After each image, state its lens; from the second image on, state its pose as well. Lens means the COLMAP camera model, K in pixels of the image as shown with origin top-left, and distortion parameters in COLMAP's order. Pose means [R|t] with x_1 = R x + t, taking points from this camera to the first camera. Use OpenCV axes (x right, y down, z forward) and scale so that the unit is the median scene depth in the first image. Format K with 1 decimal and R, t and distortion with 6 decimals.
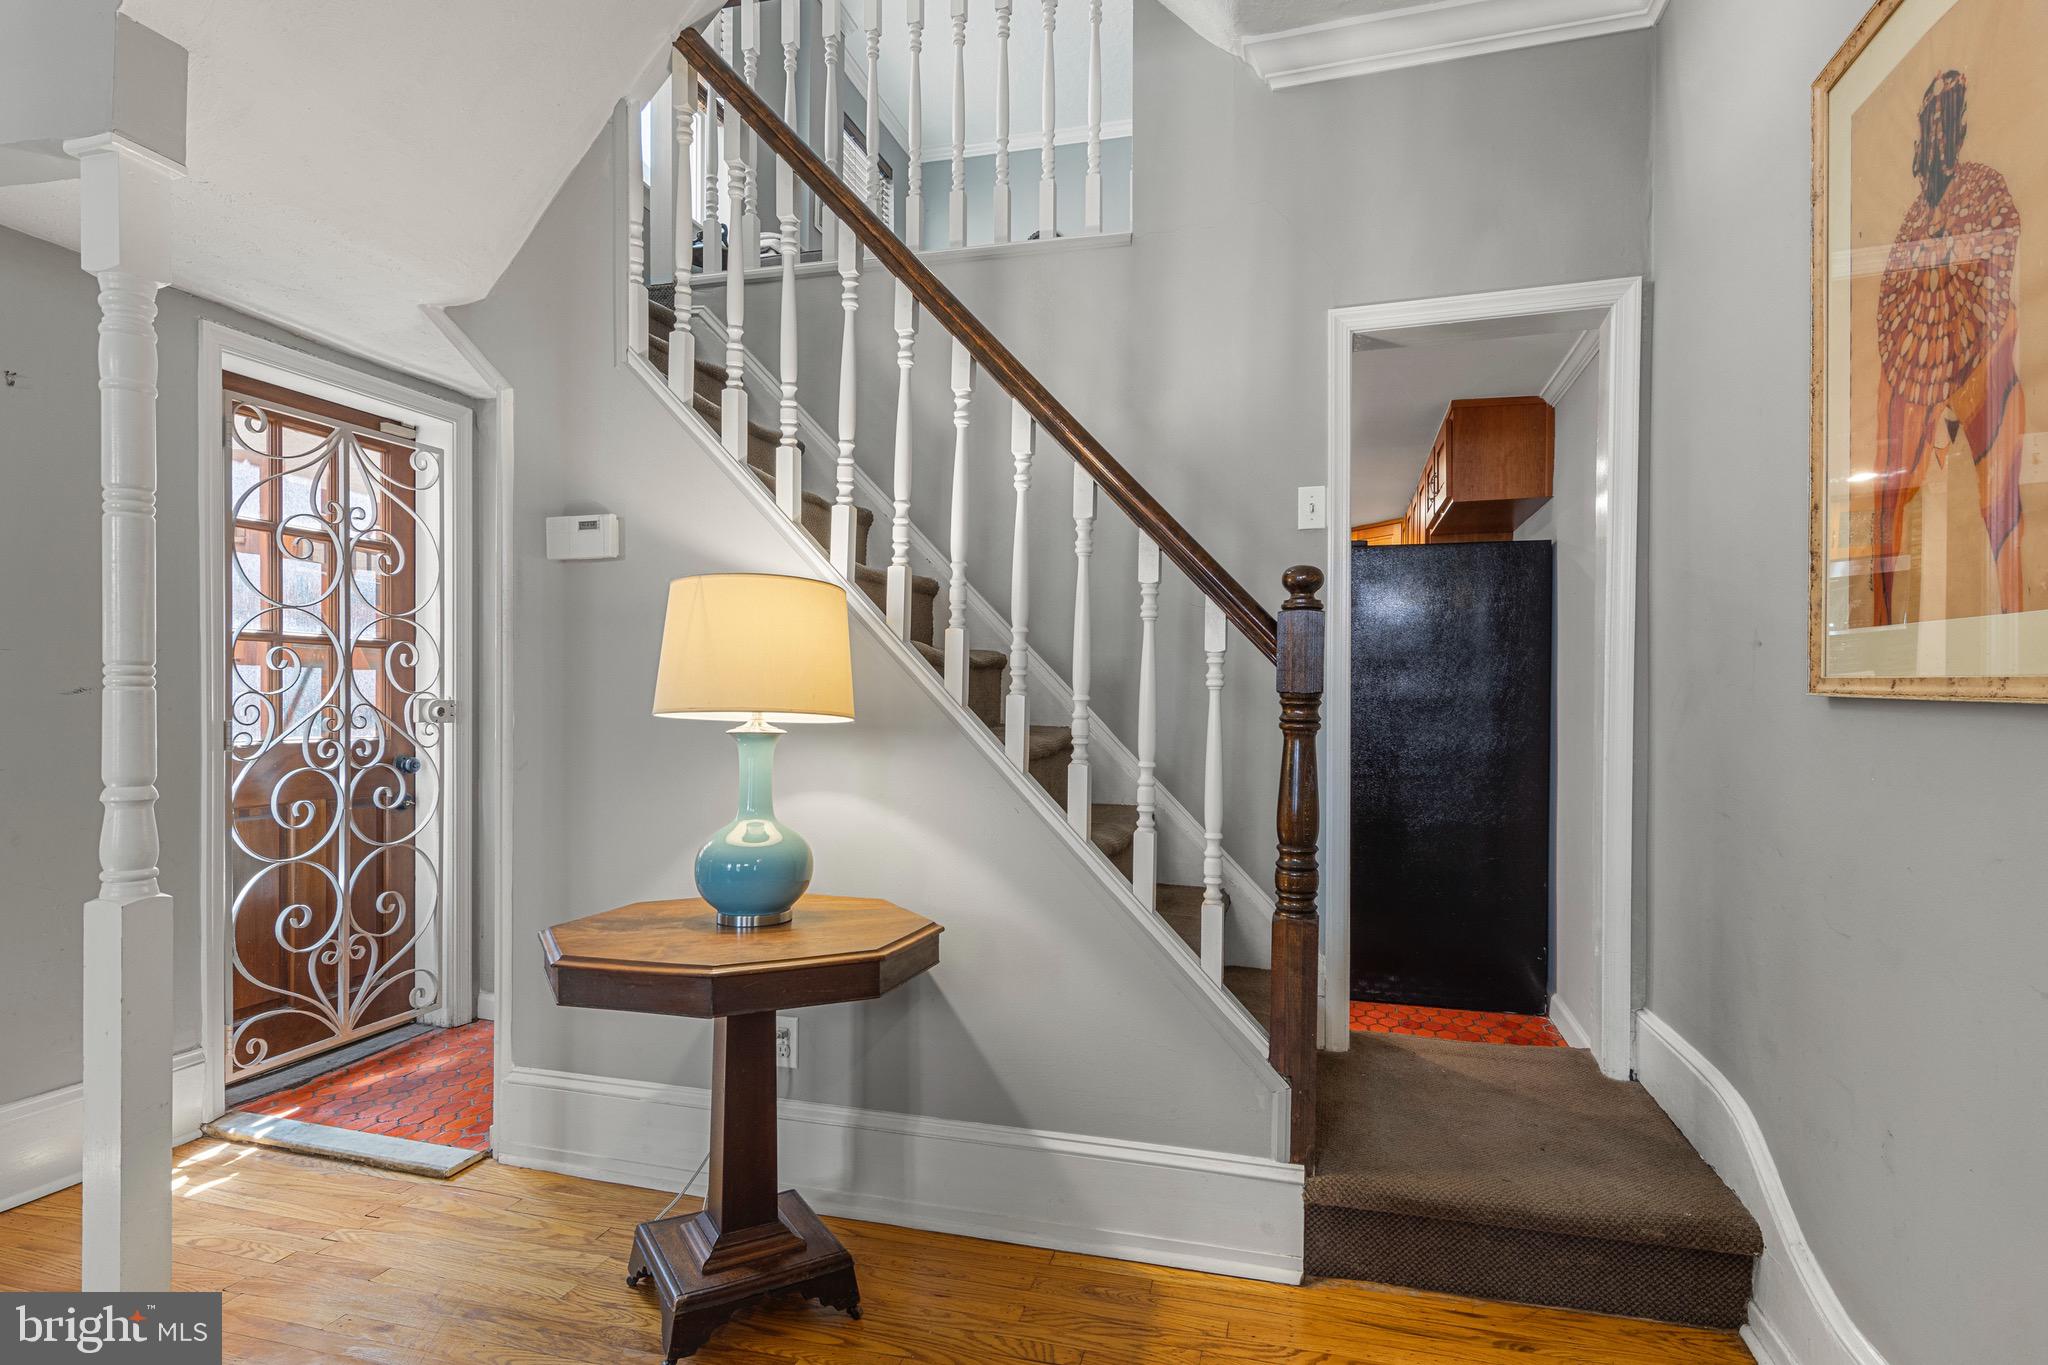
lens RADIAL K [[1048.1, 0, 1027.2], [0, 1048.1, 699.9], [0, 0, 1]] dist [0.011788, -0.003727]
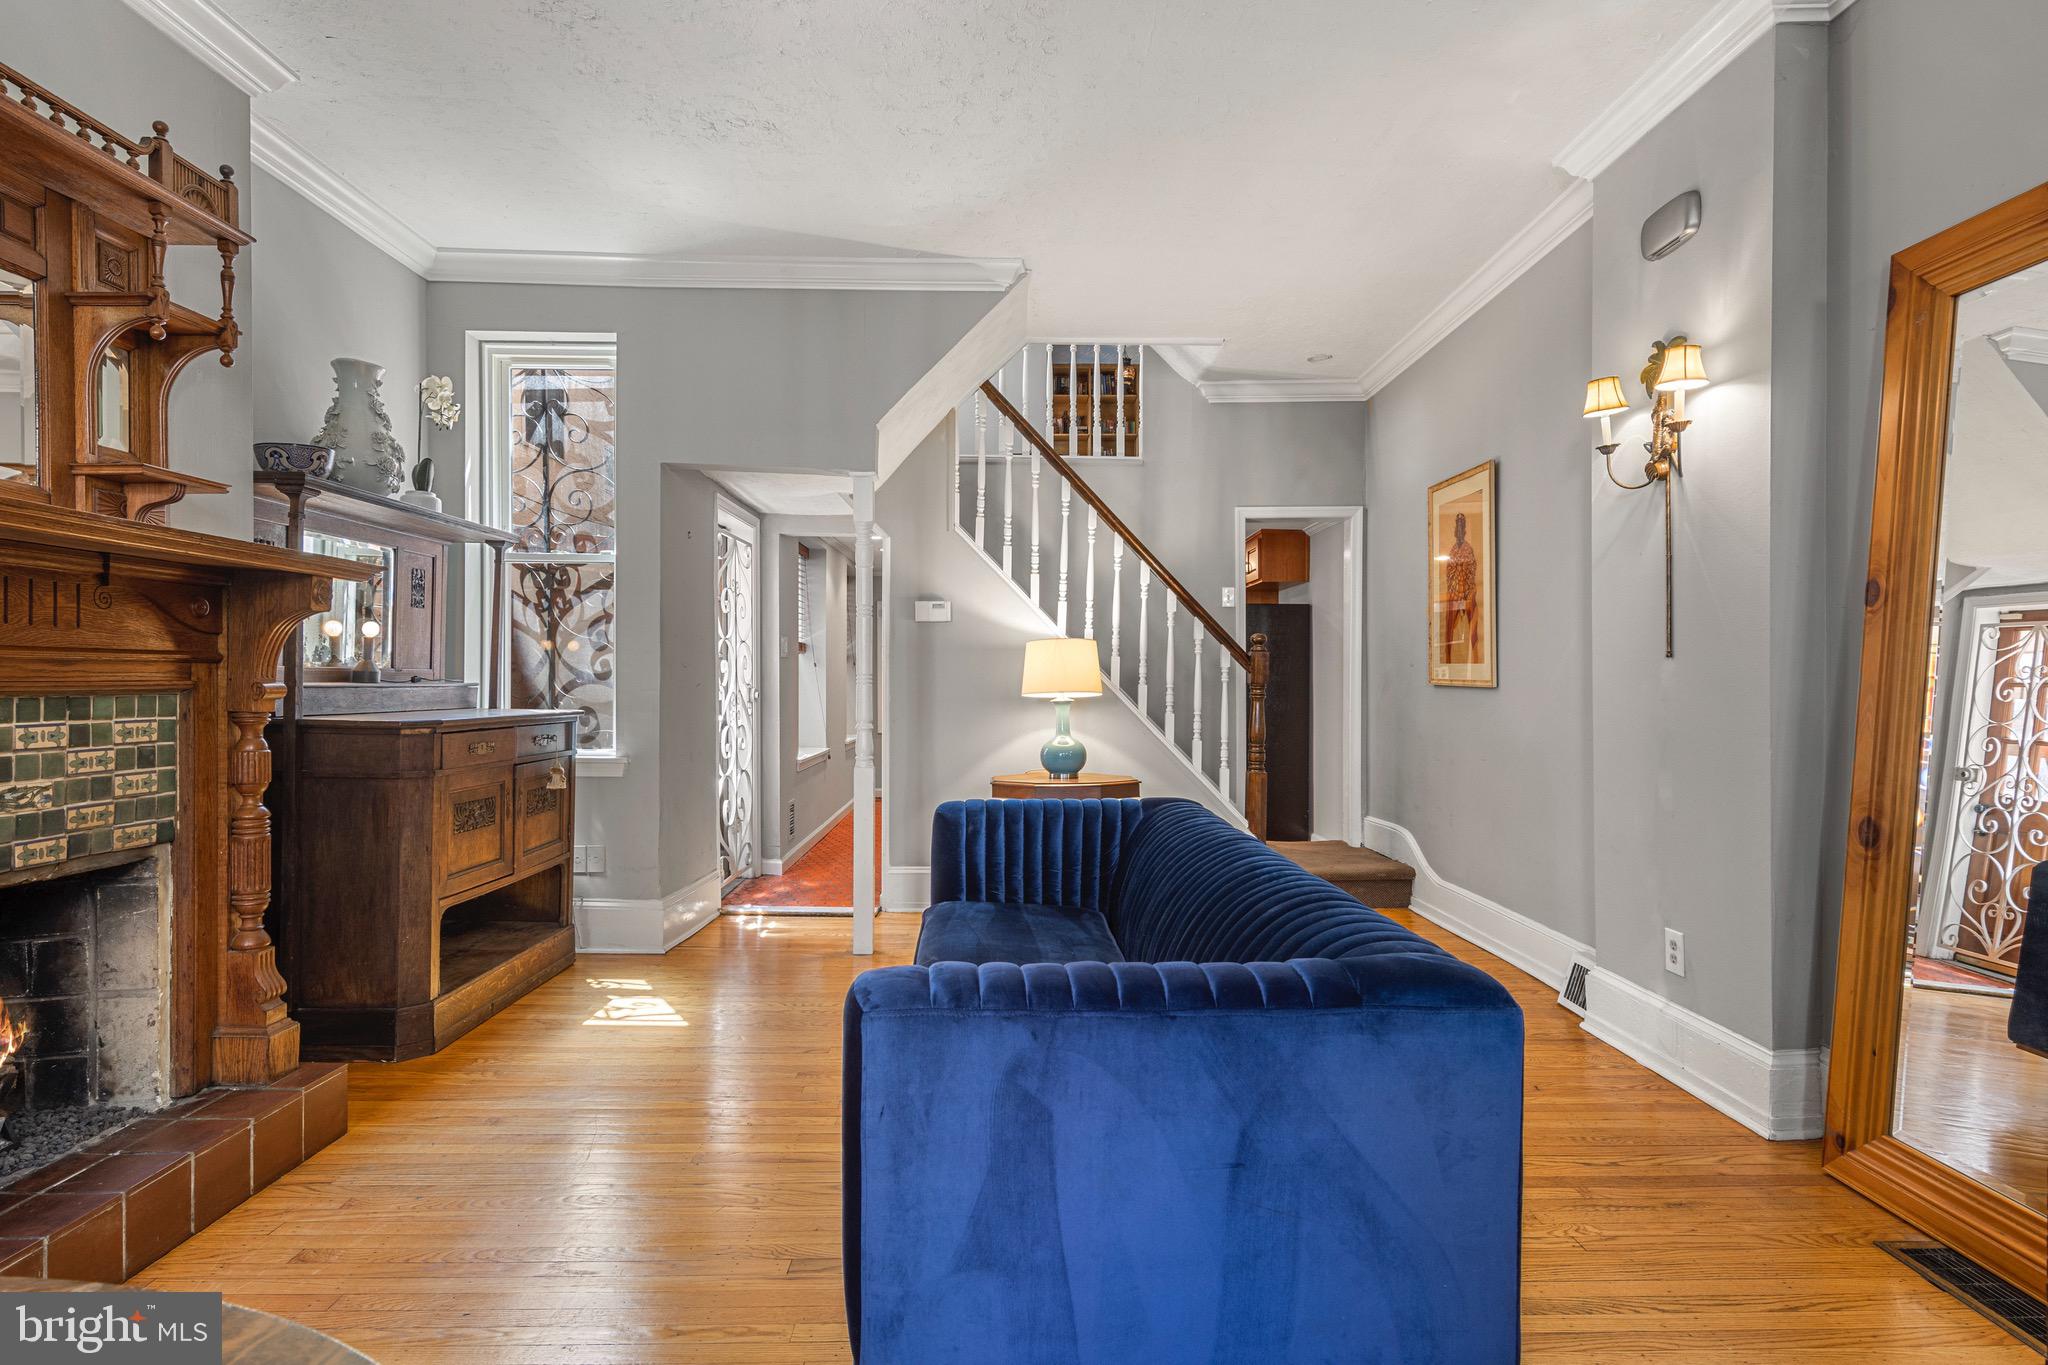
lens RADIAL K [[1048.1, 0, 1024.5], [0, 1048.1, 676.7], [0, 0, 1]] dist [0.011788, -0.003727]
pose [[0.958308, -0.002742, 0.285723, -0.866856], [0.005232, 0.999955, -0.007954, -0.005695], [-0.285689, 0.009118, 0.958279, -1.097188]]
